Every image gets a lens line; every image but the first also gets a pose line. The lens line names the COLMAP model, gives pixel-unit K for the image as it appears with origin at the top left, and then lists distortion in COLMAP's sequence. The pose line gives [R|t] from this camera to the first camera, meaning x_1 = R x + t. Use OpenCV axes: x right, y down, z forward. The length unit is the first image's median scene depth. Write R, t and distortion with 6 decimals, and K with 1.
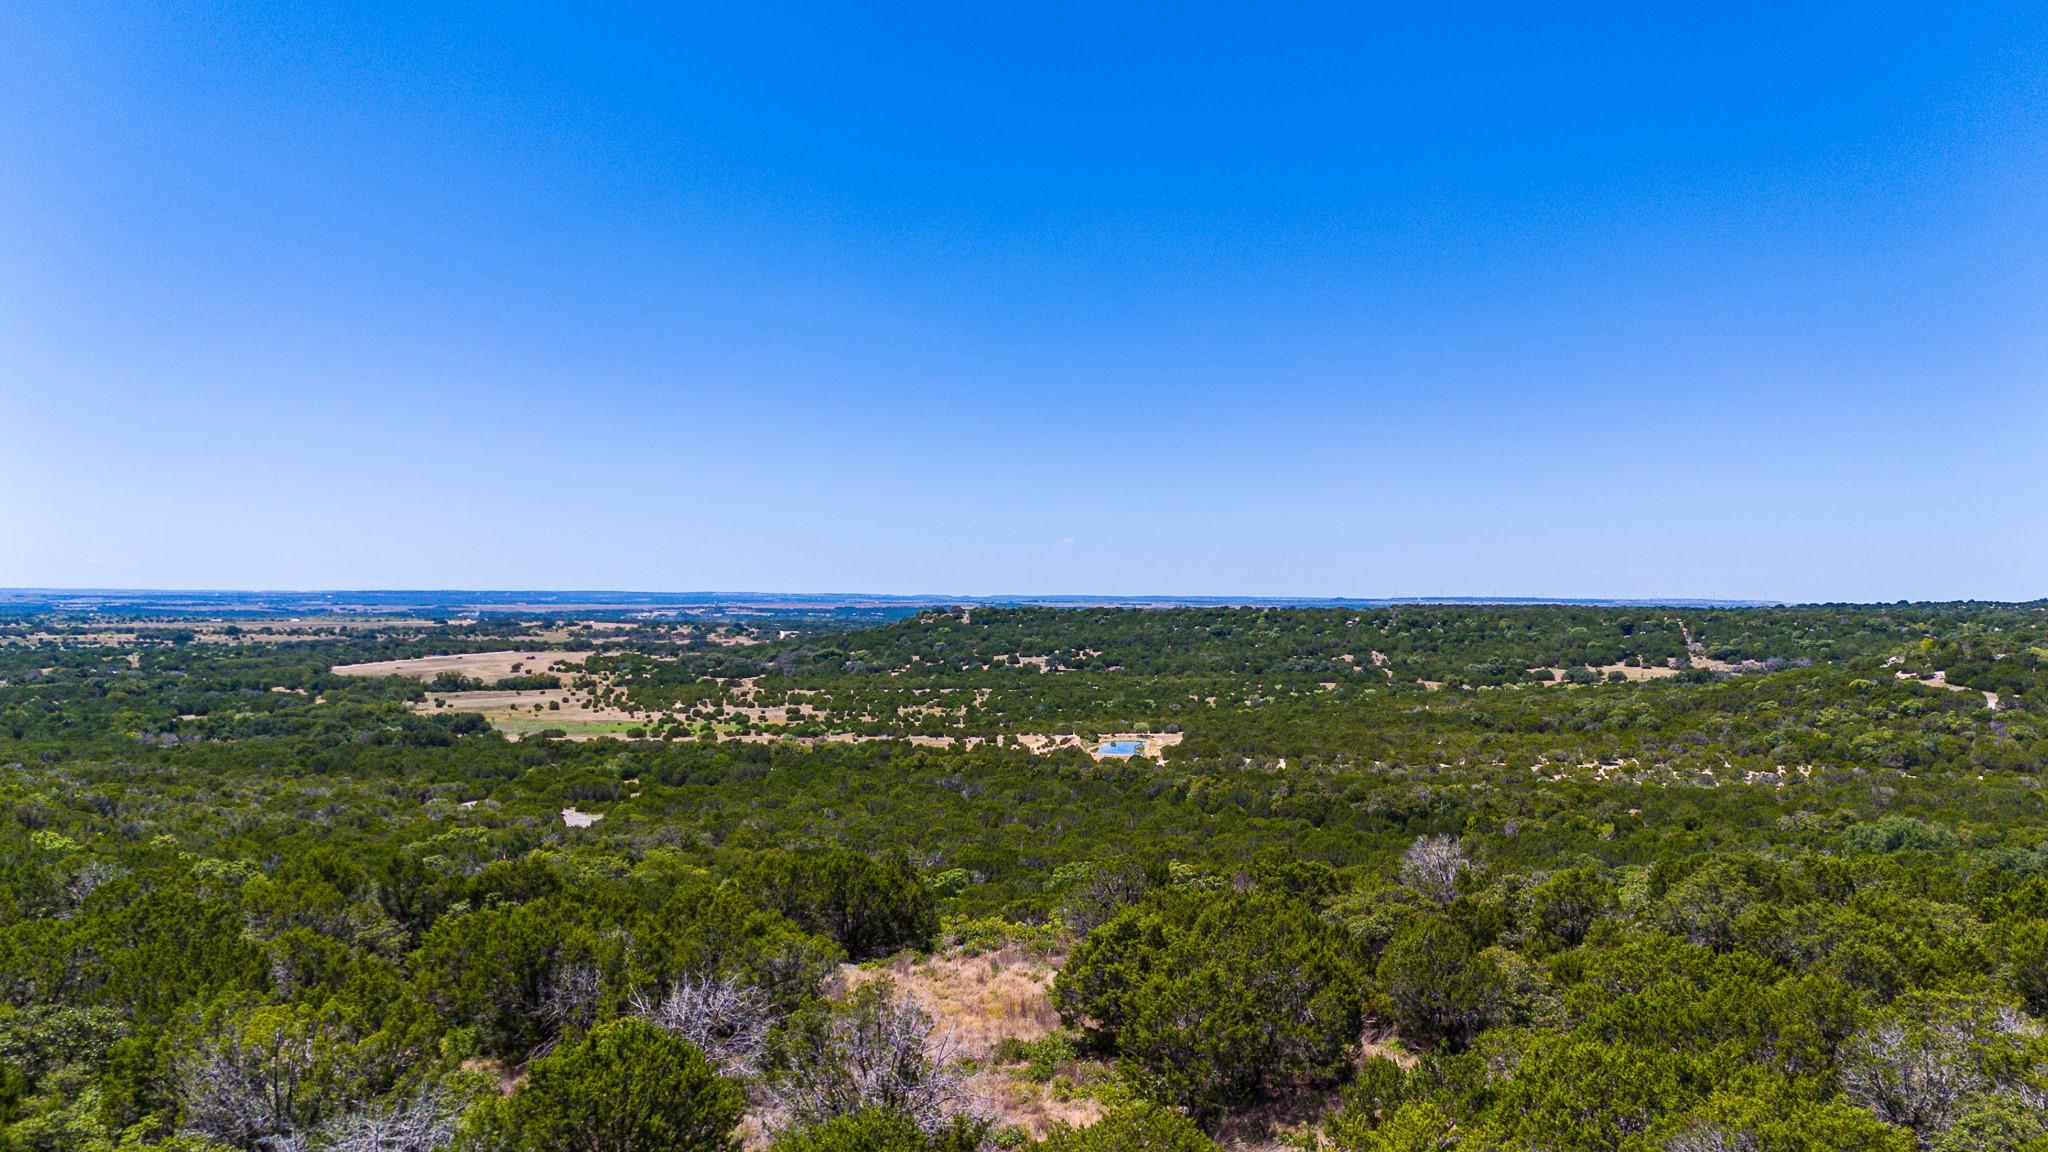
lens RADIAL K [[1496.5, 0, 1026.1], [0, 1496.5, 559.6], [0, 0, 1]] dist [0.080066, -0.076010]
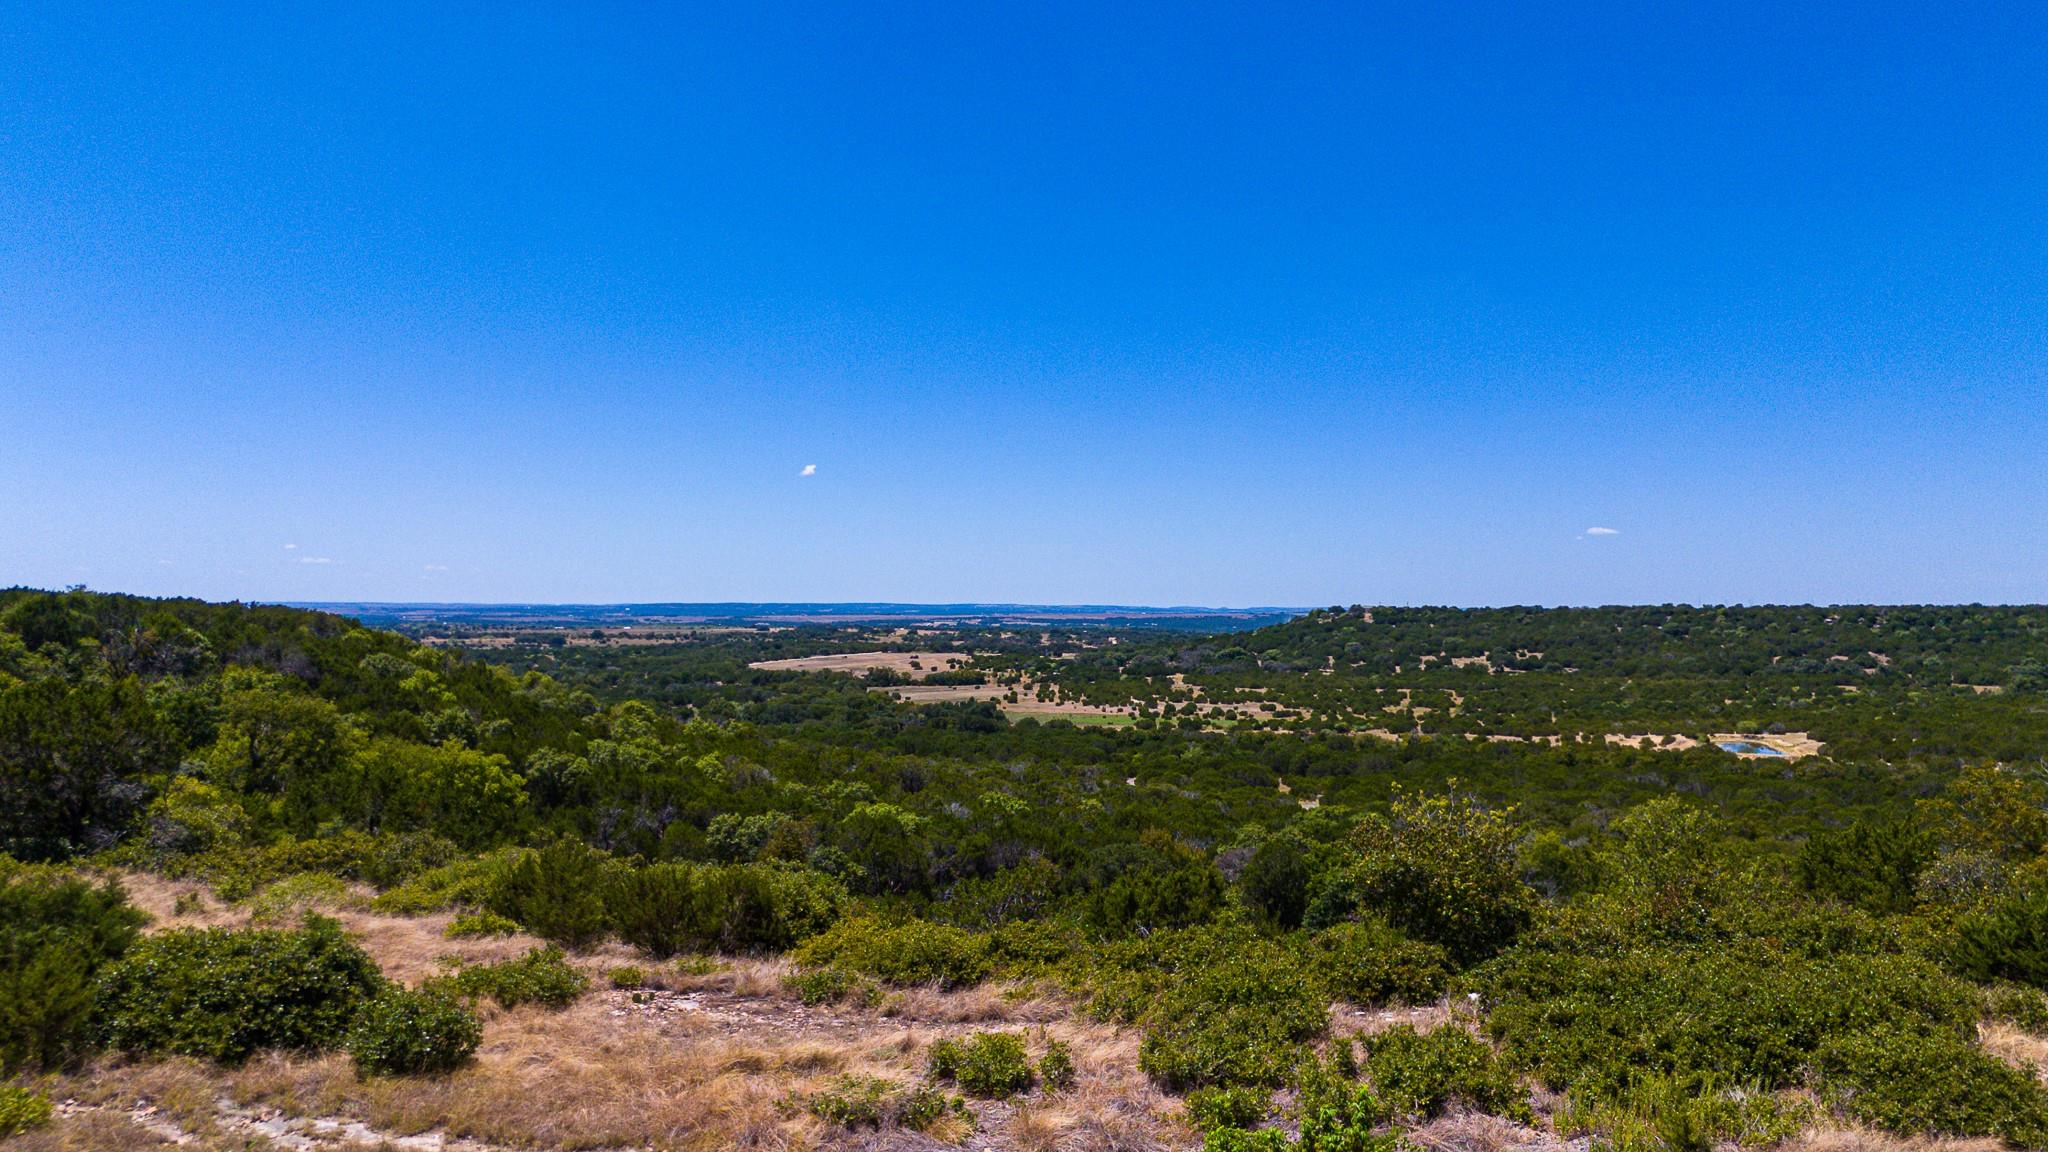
lens RADIAL K [[1496.5, 0, 1035.2], [0, 1496.5, 566.0], [0, 0, 1]] dist [0.080066, -0.076010]
pose [[0.987138, -0.006671, -0.159729, -0.158717], [0.006002, 0.999971, -0.004670, 0.016272], [0.159756, 0.003651, 0.987150, 0.046338]]
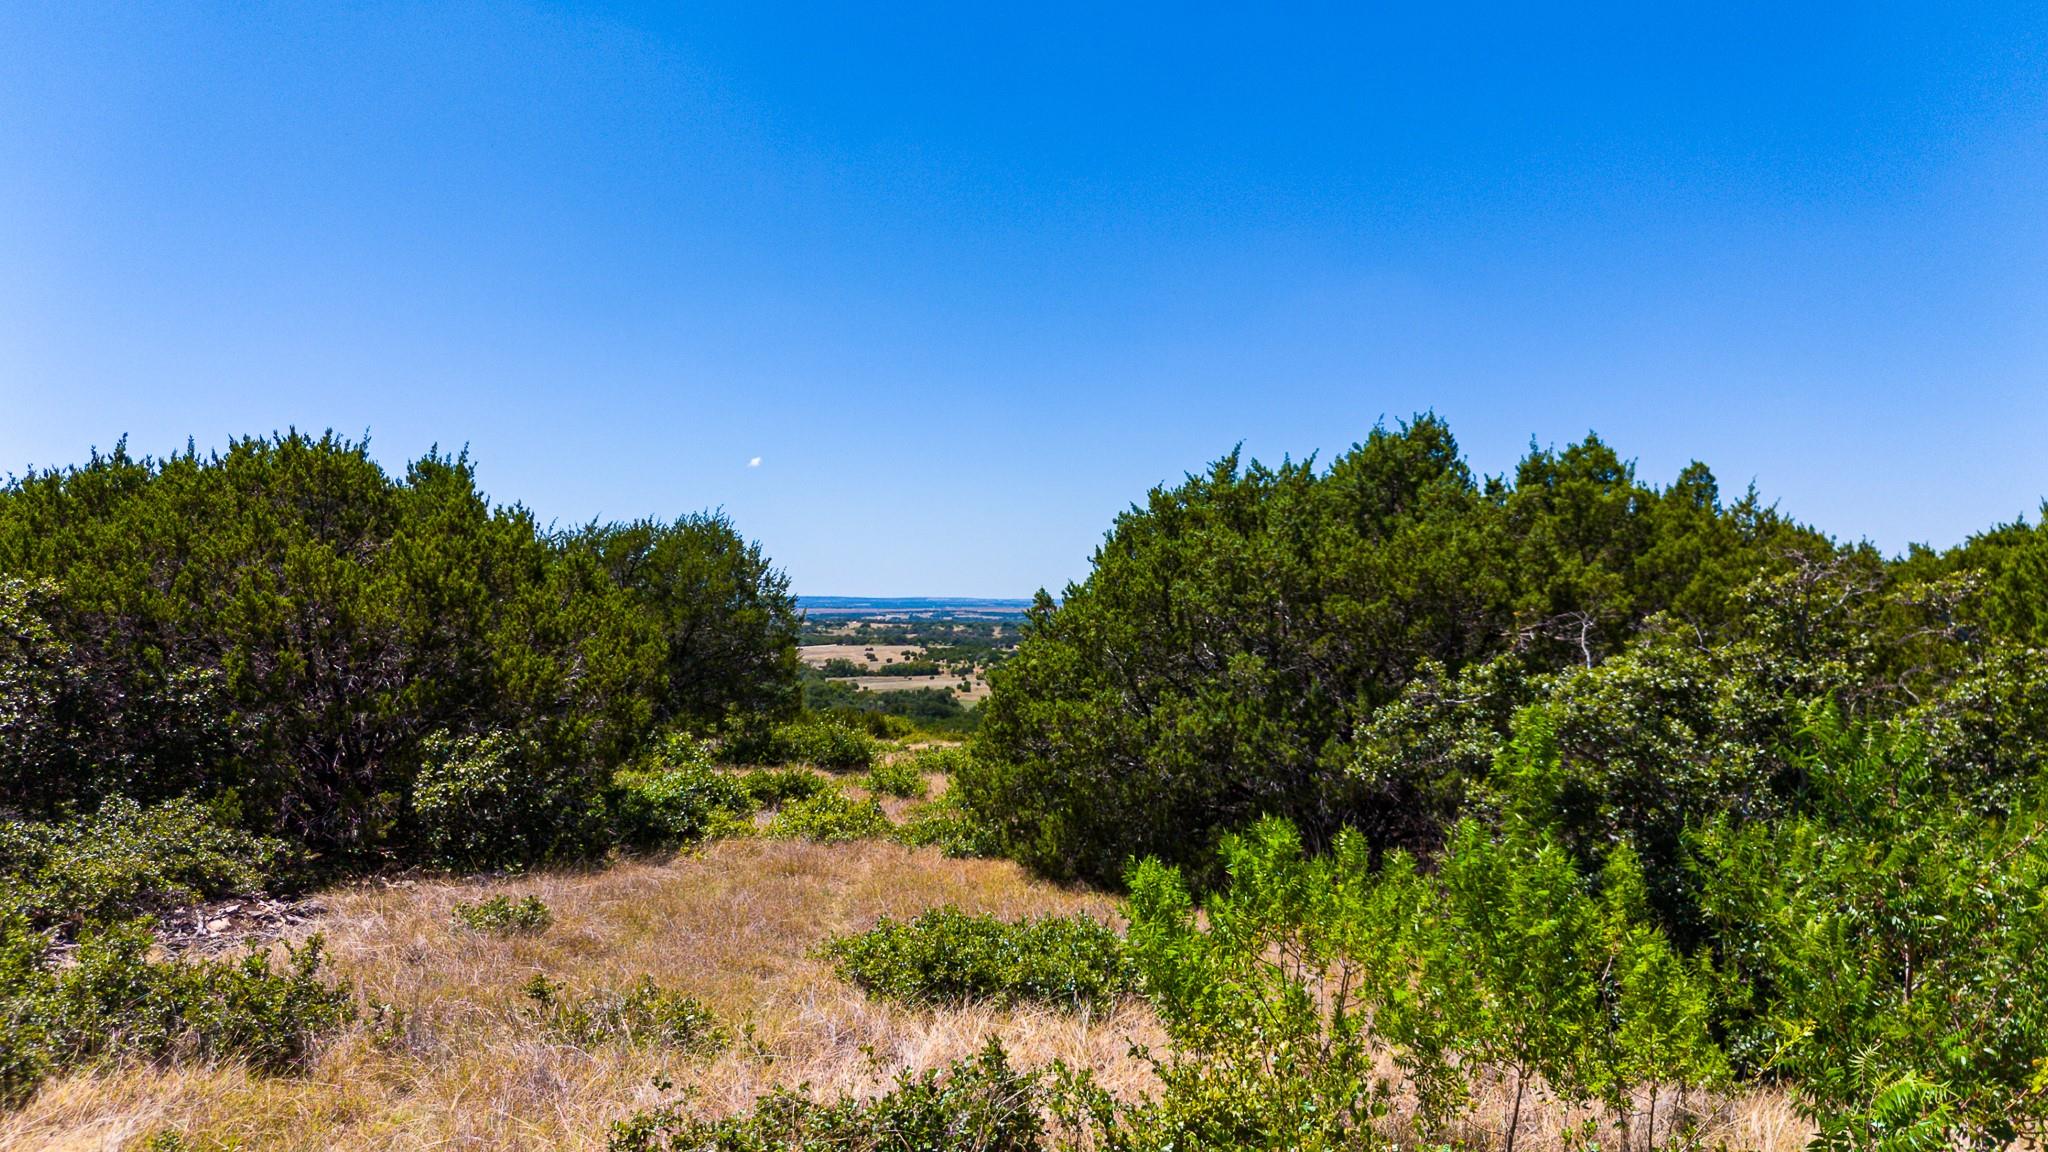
lens RADIAL K [[1496.5, 0, 1040.9], [0, 1496.5, 569.6], [0, 0, 1]] dist [0.080066, -0.076010]
pose [[0.992261, -0.003859, -0.124110, -0.150931], [0.004169, 0.999989, 0.002237, 0.015066], [0.124100, -0.002737, 0.992266, -0.005654]]
